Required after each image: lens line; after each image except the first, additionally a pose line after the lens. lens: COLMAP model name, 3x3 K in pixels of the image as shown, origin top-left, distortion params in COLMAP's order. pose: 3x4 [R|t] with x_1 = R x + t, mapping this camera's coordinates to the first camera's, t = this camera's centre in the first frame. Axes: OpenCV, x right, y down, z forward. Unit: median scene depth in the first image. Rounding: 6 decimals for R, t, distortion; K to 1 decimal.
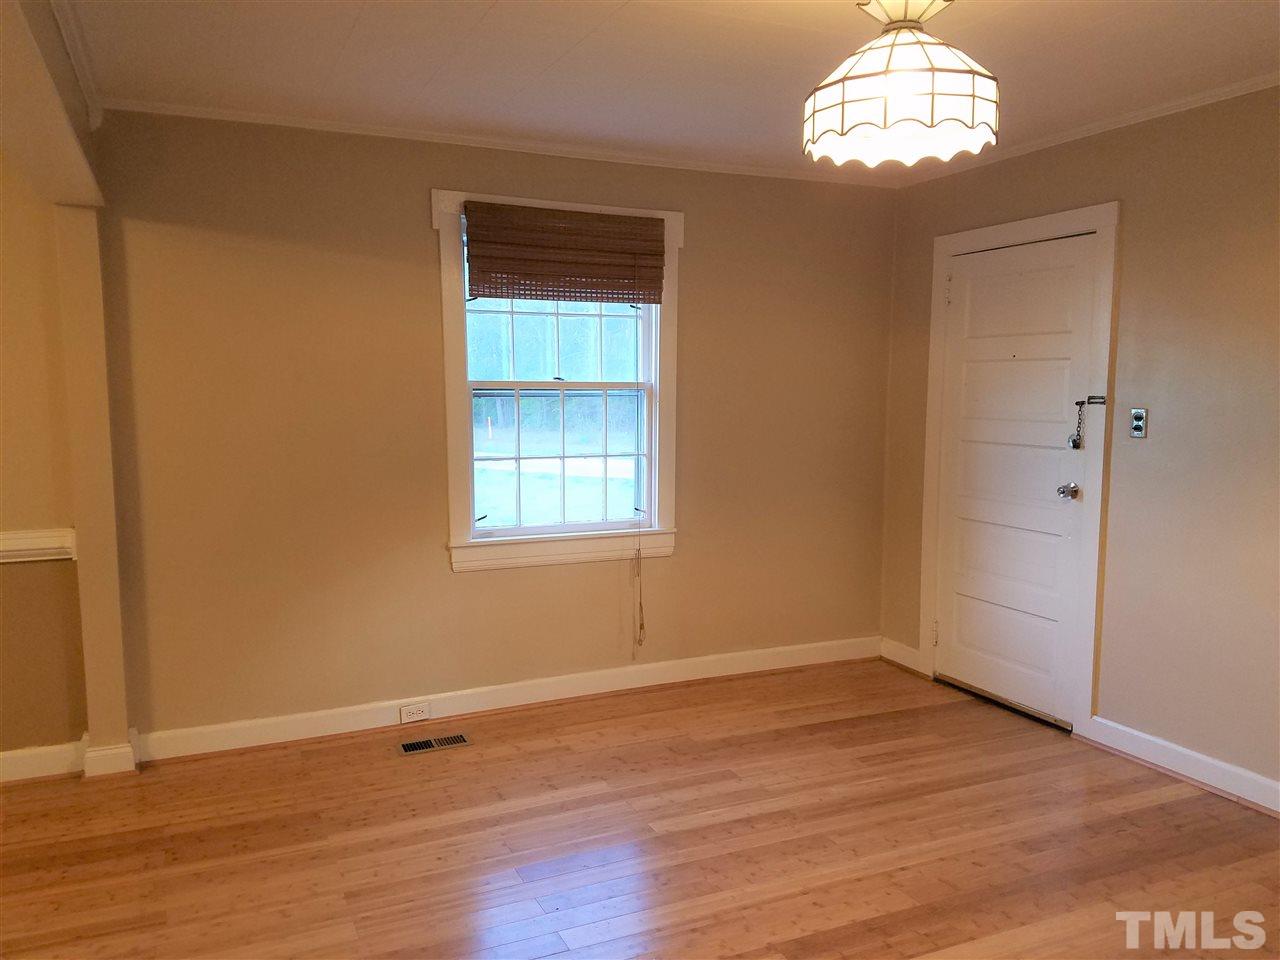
lens RADIAL K [[962.4, 0, 640.4], [0, 962.4, 494.9], [0, 0, 1]] dist [0.213293, -0.333624]
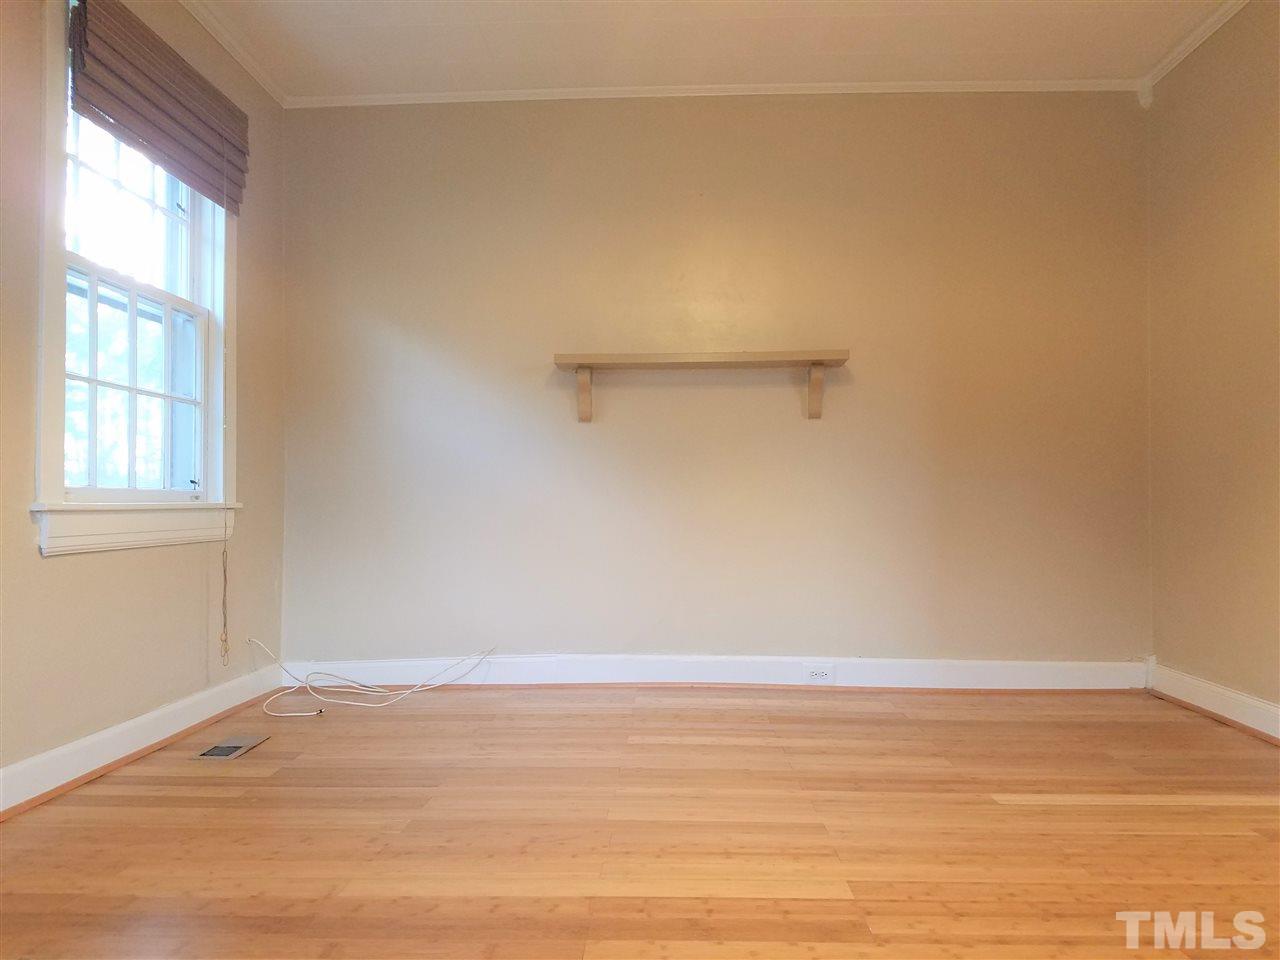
lens RADIAL K [[962.4, 0, 640.4], [0, 962.4, 494.9], [0, 0, 1]] dist [0.213293, -0.333624]
pose [[-0.894750, 0.009661, 0.446462, -0.011154], [0.052455, 0.995119, 0.083591, 0.066921], [-0.443476, 0.098212, -0.890889, 1.053477]]
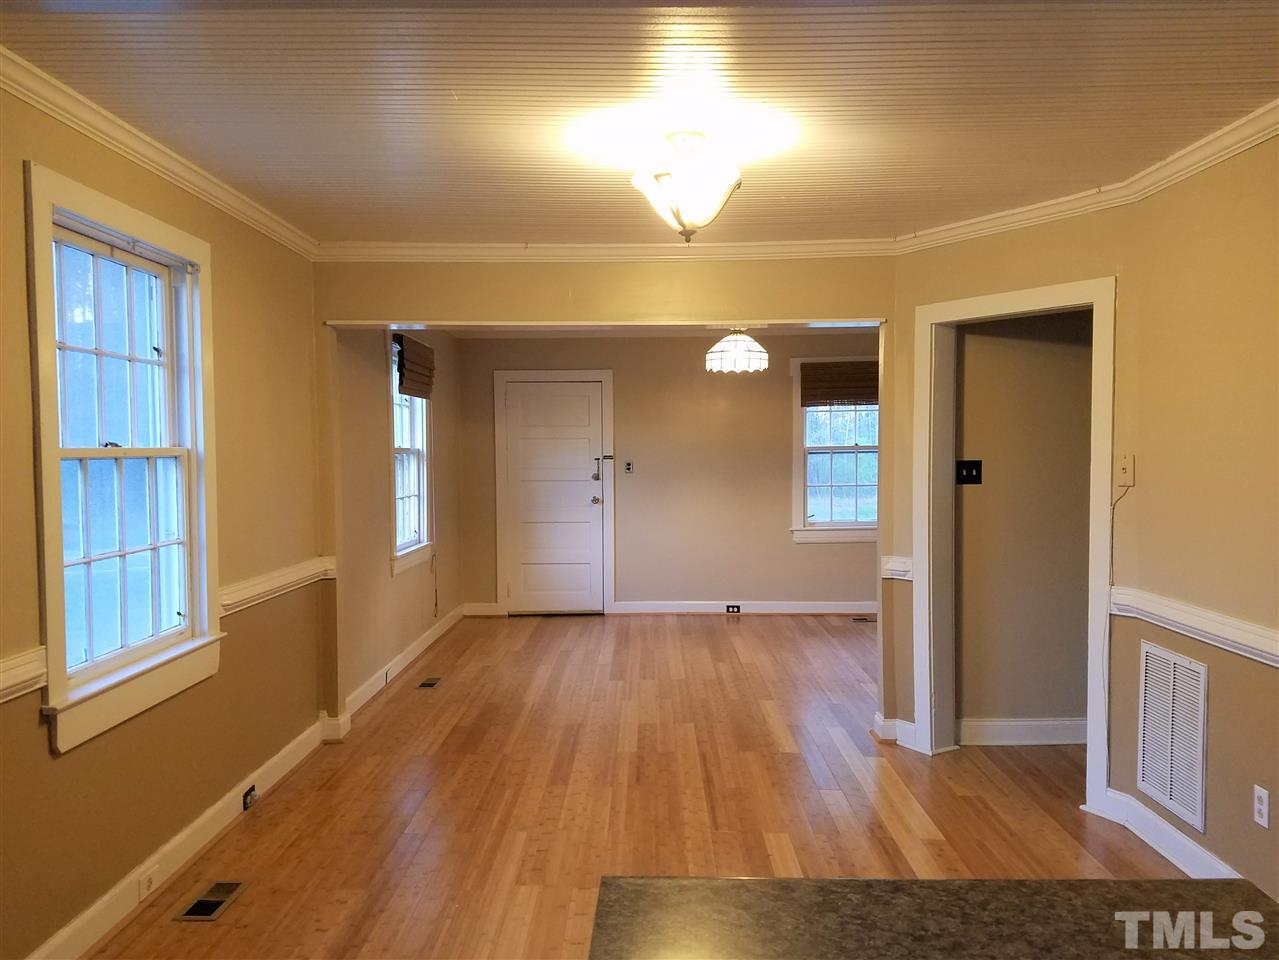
lens RADIAL K [[961.6, 0, 639.9], [0, 961.6, 494.9], [0, 0, 1]] dist [0.213293, -0.333624]
pose [[0.429403, -0.044235, 0.902029, -1.444469], [0.111815, 0.993719, -0.004498, 0.005592], [-0.896164, 0.102792, 0.431652, 0.021380]]
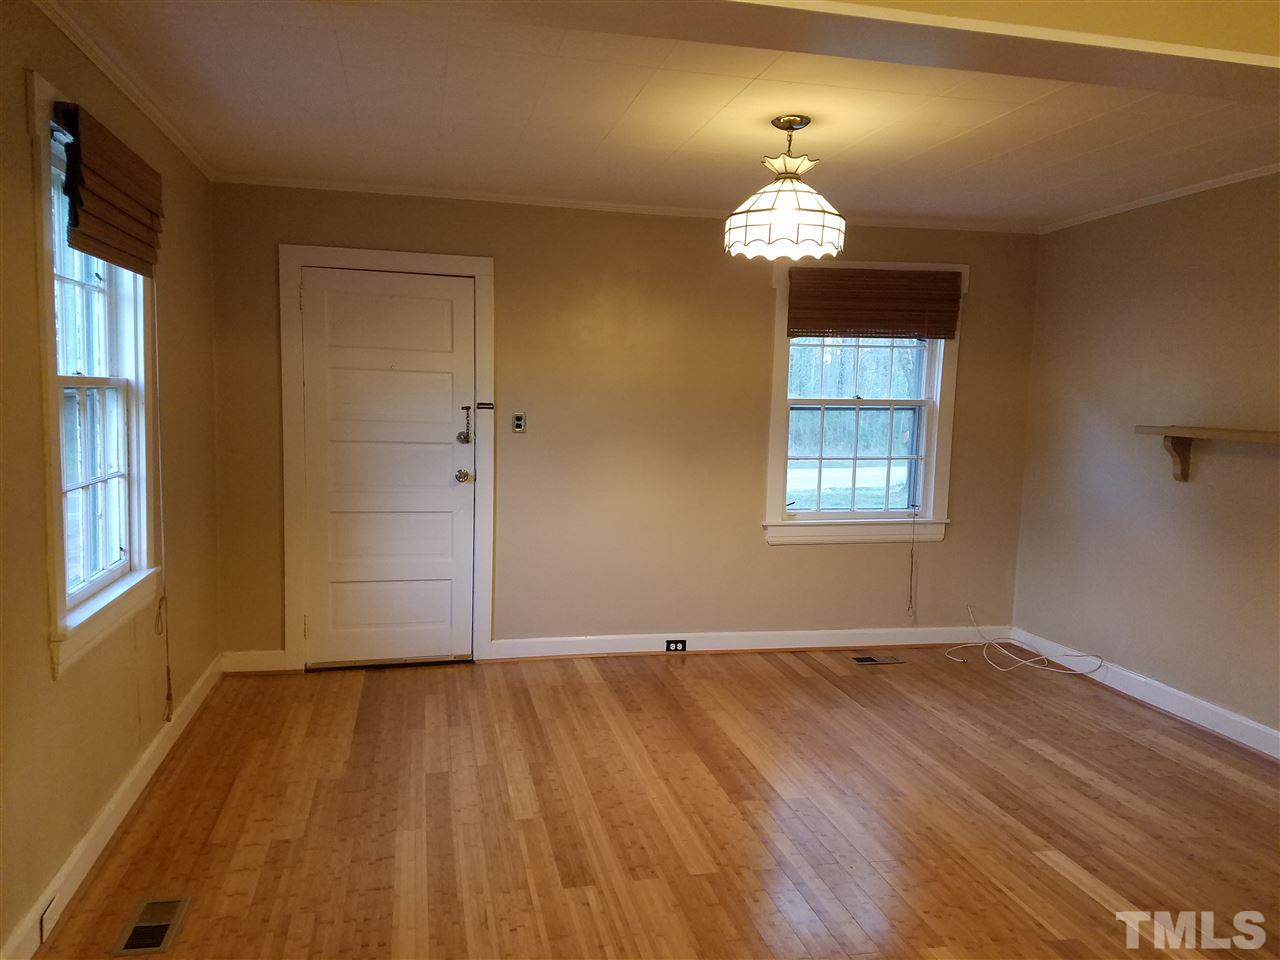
lens RADIAL K [[962.4, 0, 640.4], [0, 962.4, 494.9], [0, 0, 1]] dist [0.213293, -0.333624]
pose [[0.214902, -0.094561, 0.972047, -0.773883], [0.090322, 0.992960, 0.076627, -0.056966], [-0.972450, 0.071330, 0.221930, 0.515959]]
